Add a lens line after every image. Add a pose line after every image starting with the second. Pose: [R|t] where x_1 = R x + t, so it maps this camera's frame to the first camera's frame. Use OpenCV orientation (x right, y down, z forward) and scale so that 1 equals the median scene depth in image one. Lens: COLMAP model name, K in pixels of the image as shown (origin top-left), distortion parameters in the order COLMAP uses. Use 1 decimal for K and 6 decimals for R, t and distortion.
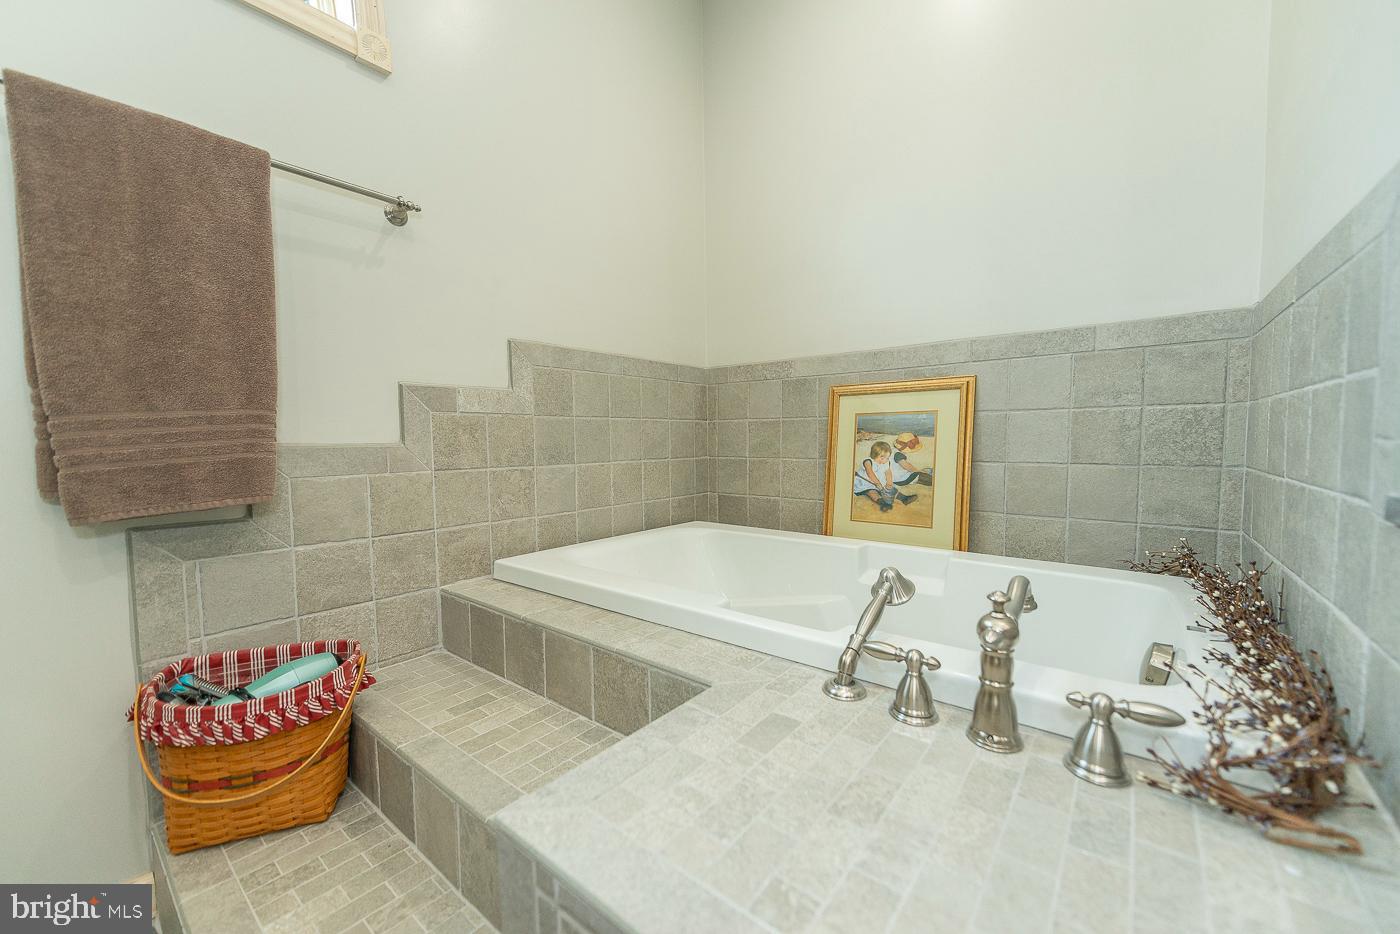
lens RADIAL K [[543.1, 0, 697.6], [0, 543.1, 468.3], [0, 0, 1]] dist [0.009924, -0.002836]
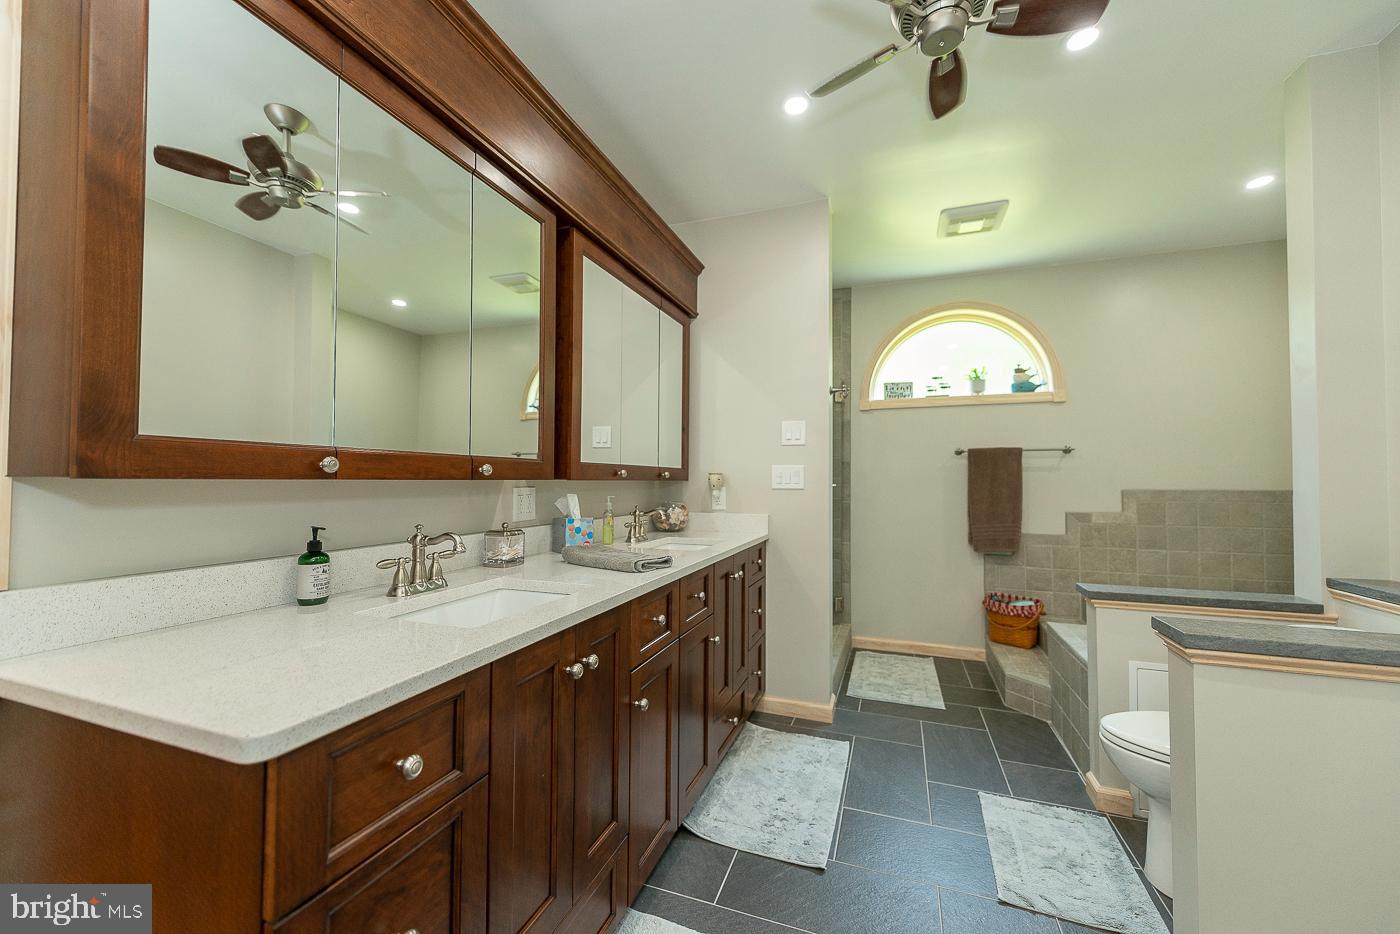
lens RADIAL K [[543.1, 0, 697.6], [0, 543.1, 468.3], [0, 0, 1]] dist [0.009924, -0.002836]
pose [[0.308032, -0.010762, -0.951315, 1.717017], [-0.058963, 0.997798, -0.030380, -0.218308], [0.949547, 0.065451, 0.306719, -1.842166]]
